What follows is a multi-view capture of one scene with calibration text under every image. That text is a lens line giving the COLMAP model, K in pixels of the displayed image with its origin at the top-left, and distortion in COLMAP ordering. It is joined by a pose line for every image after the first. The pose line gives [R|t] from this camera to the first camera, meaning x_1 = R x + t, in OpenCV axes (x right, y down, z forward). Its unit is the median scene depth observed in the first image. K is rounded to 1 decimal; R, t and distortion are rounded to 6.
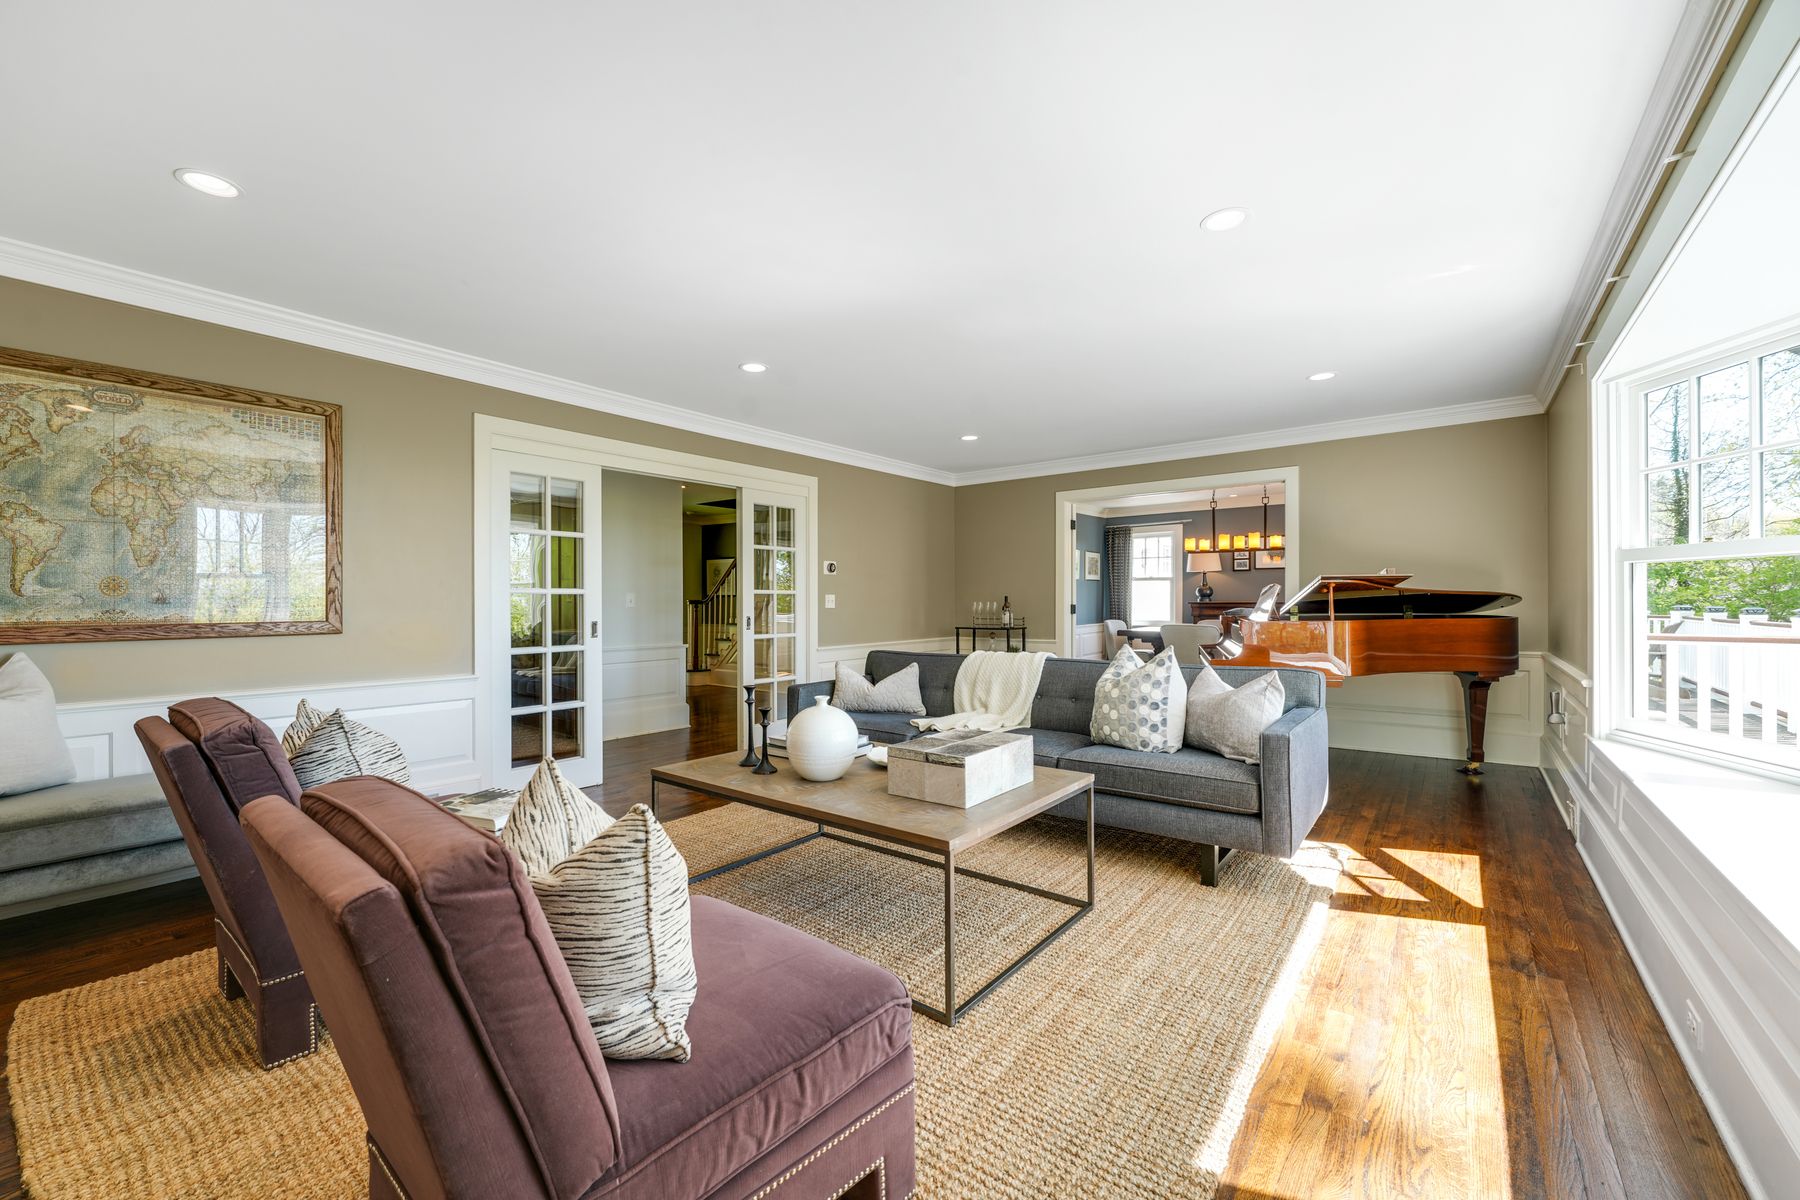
lens RADIAL K [[714.2, 0, 900.3], [0, 714.2, 597.1], [0, 0, 1]] dist [-0.003717, 0.001089]
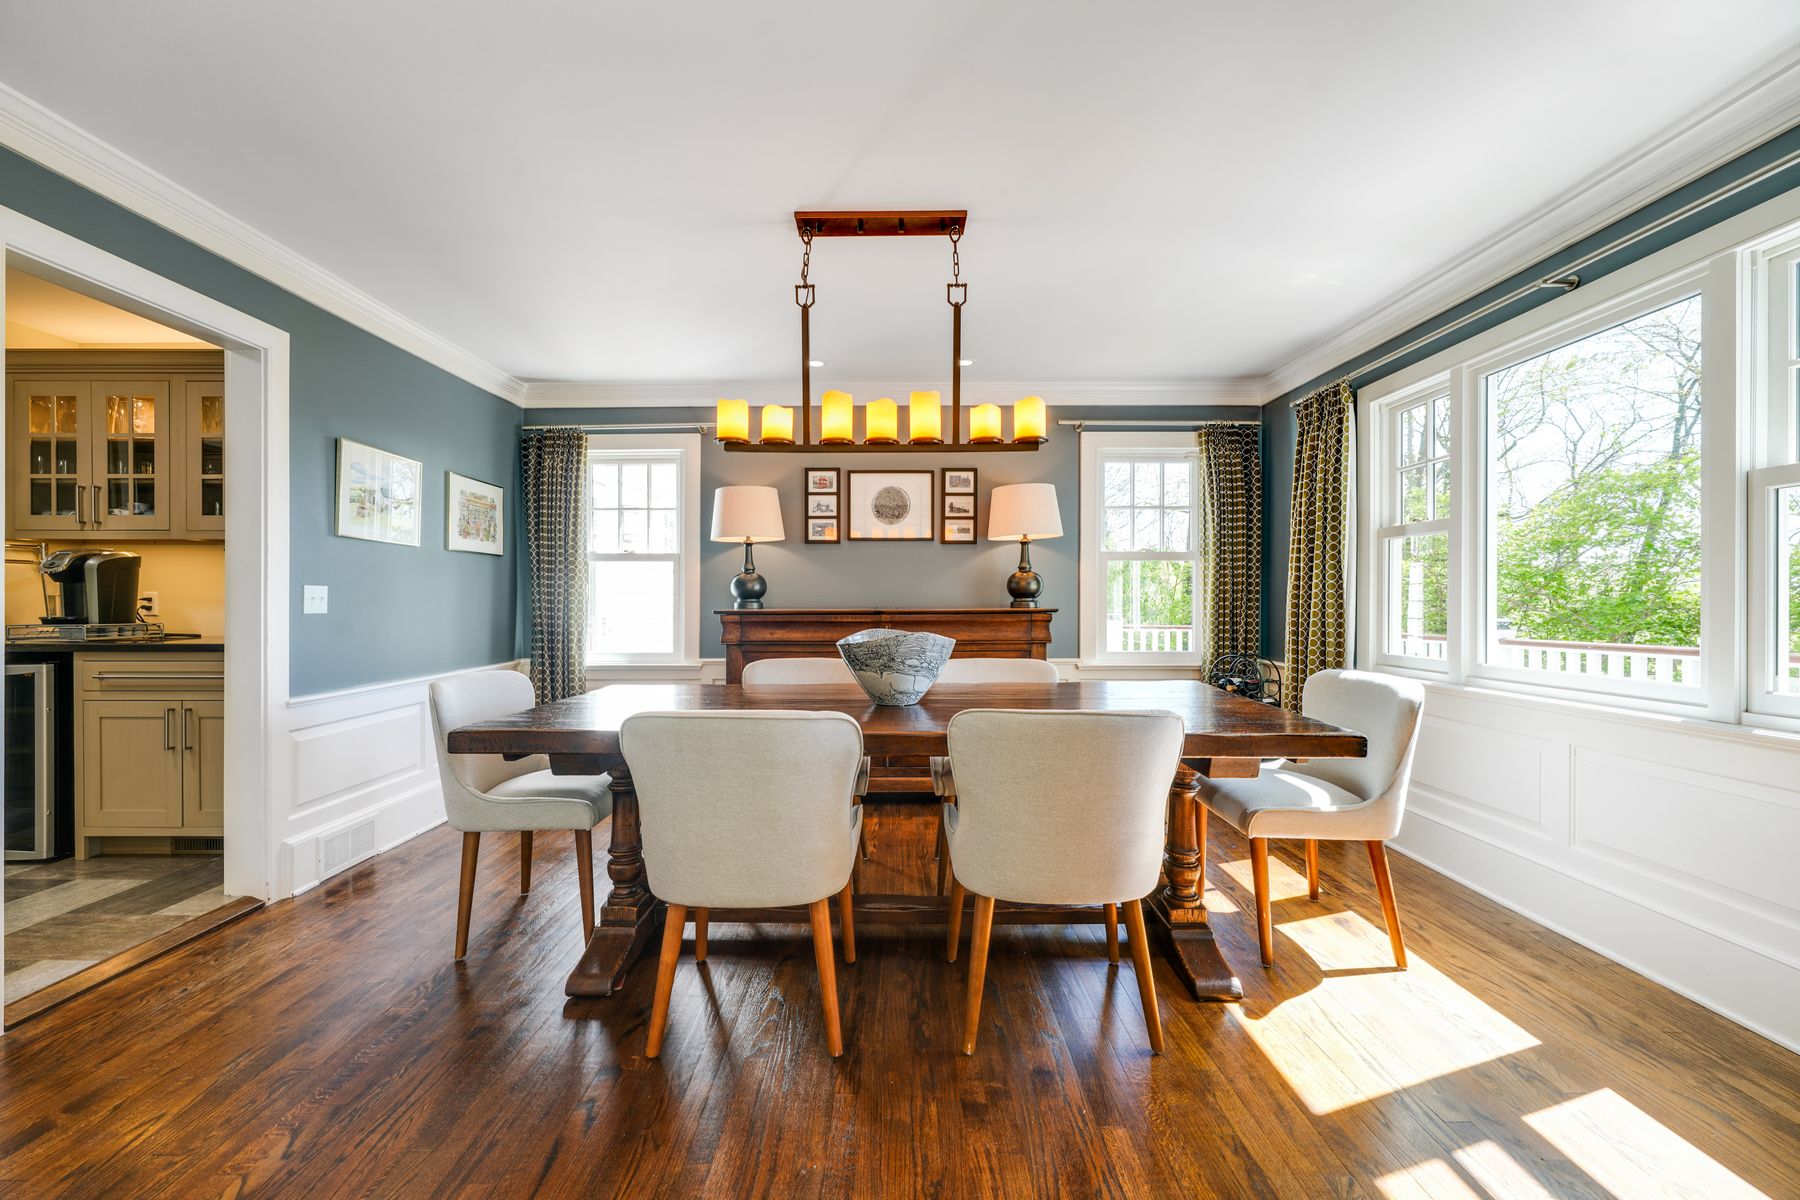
lens RADIAL K [[714.2, 0, 895.6], [0, 714.2, 604.8], [0, 0, 1]] dist [-0.003717, 0.001089]
pose [[0.796367, 0.001747, 0.604811, 0.229943], [-0.003618, 0.999992, 0.001875, 0.002492], [-0.604802, -0.003681, 0.796367, 0.589880]]
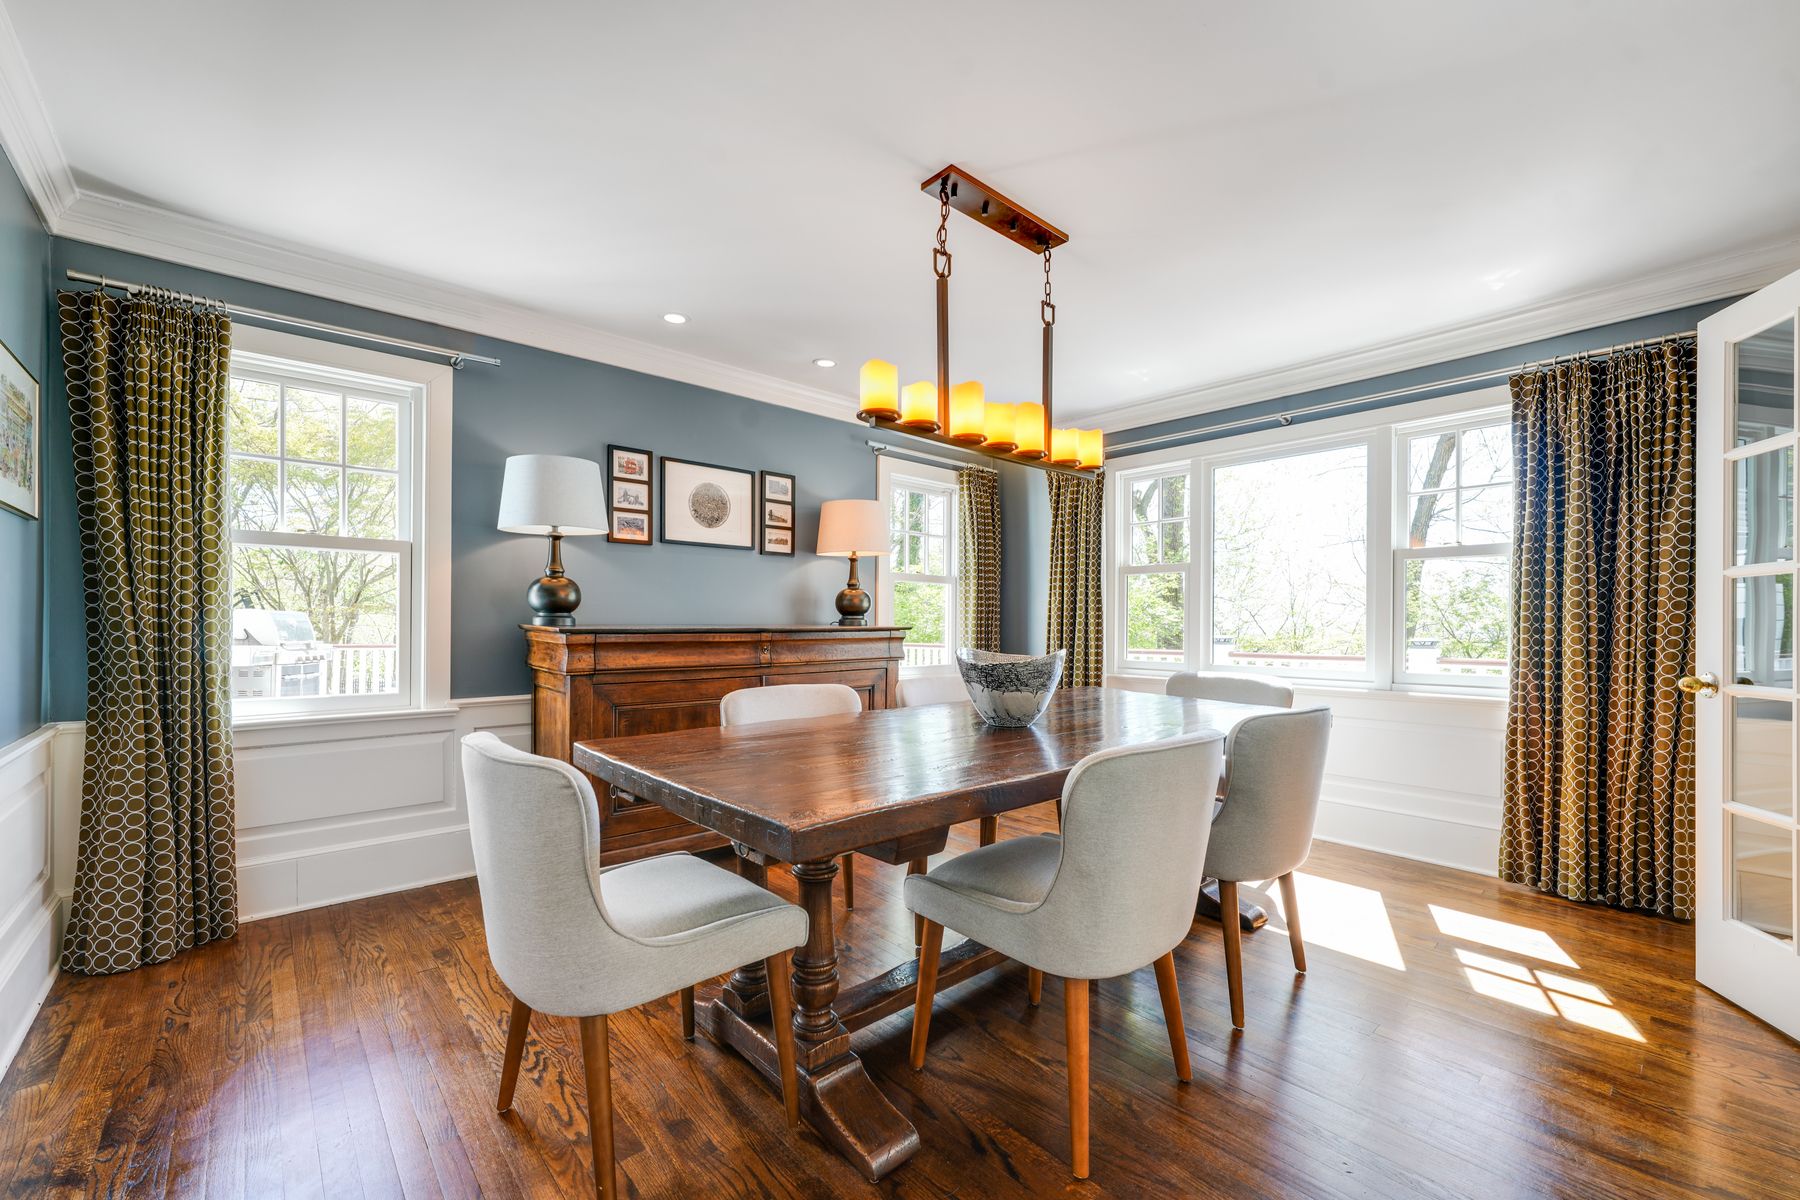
lens RADIAL K [[714.2, 0, 887.5], [0, 714.2, 624.7], [0, 0, 1]] dist [-0.003717, 0.001089]
pose [[0.191355, 0.002297, 0.981518, 0.140625], [-0.007247, 0.999973, -0.000928, 0.004739], [-0.981494, -0.006935, 0.191367, 0.781401]]
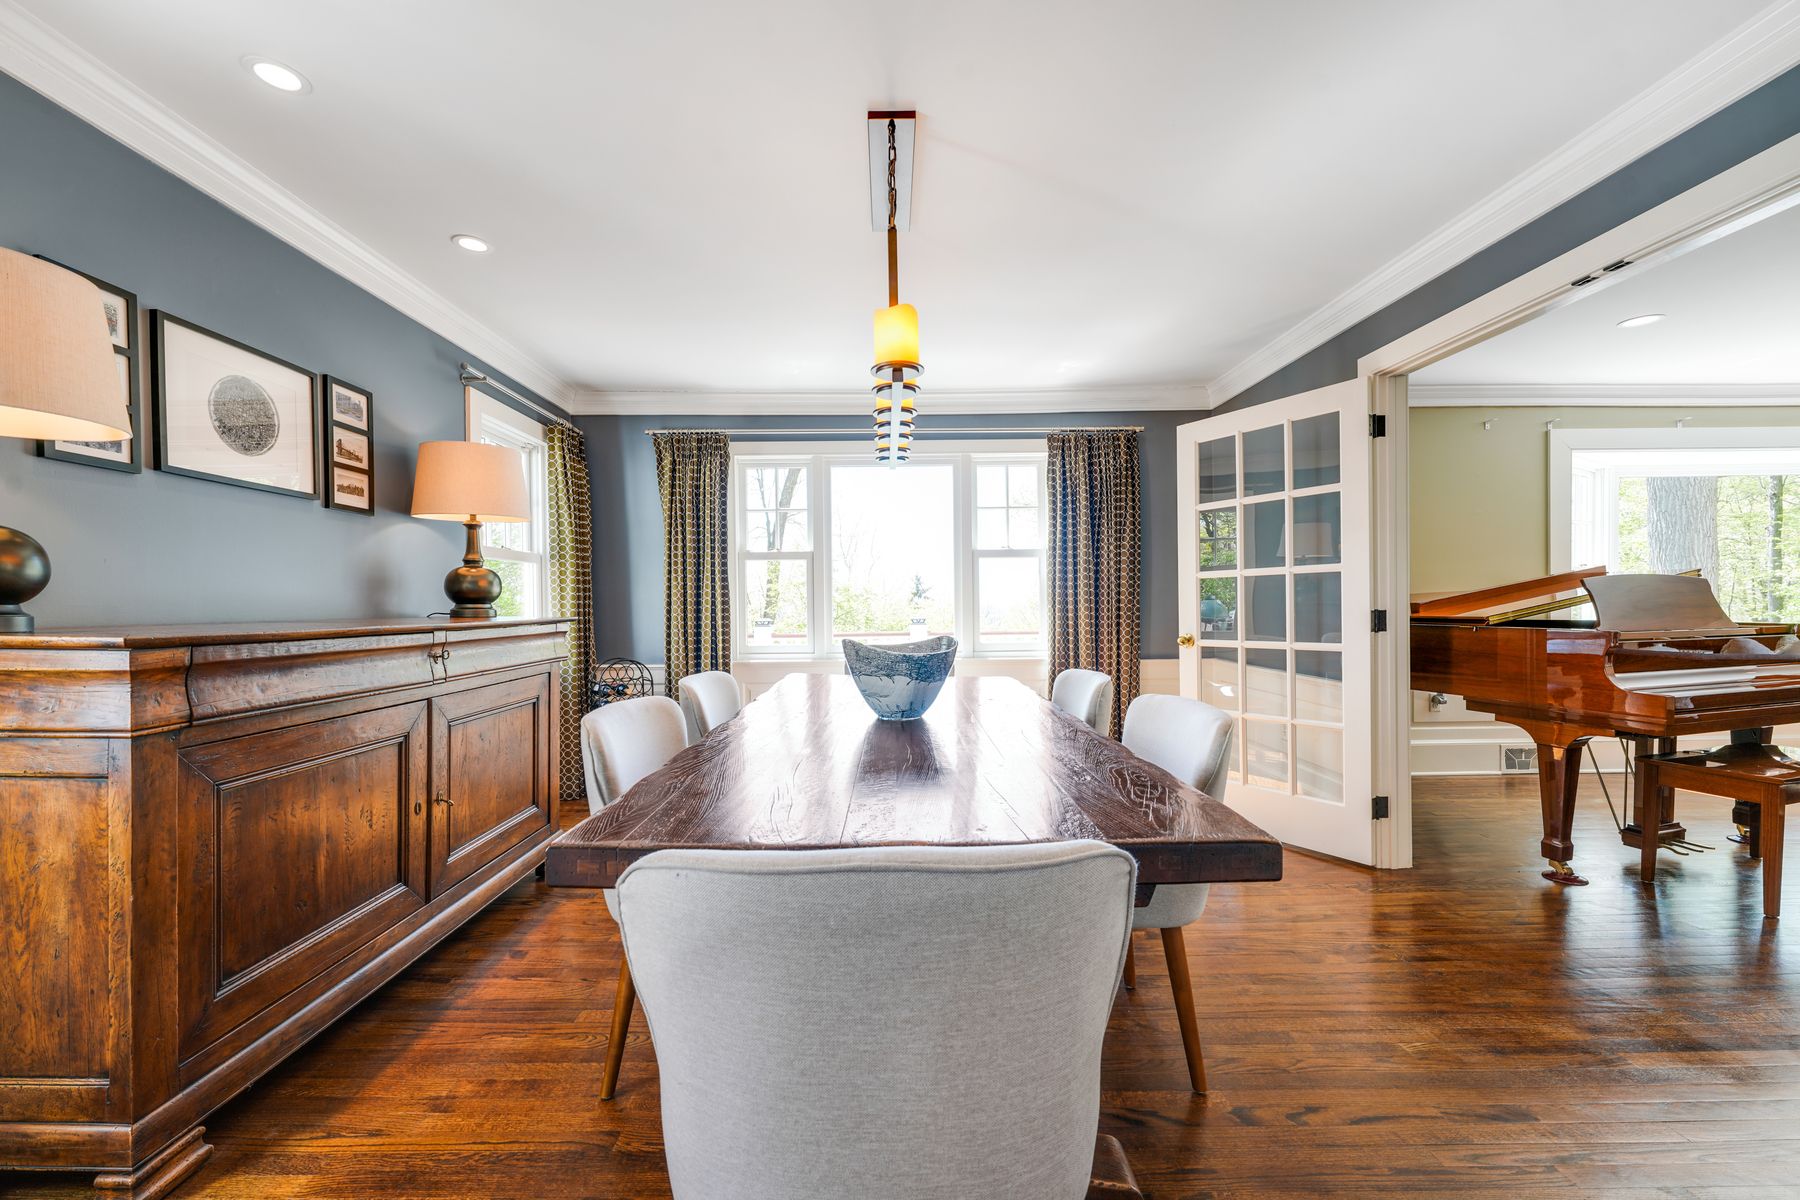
lens RADIAL K [[714.2, 0, 888.3], [0, 714.2, 608.4], [0, 0, 1]] dist [-0.003717, 0.001089]
pose [[-0.612829, 0.006943, 0.790185, 0.201849], [0.011628, 0.999932, 0.000232, 0.002992], [-0.790130, 0.009330, -0.612868, 0.927285]]
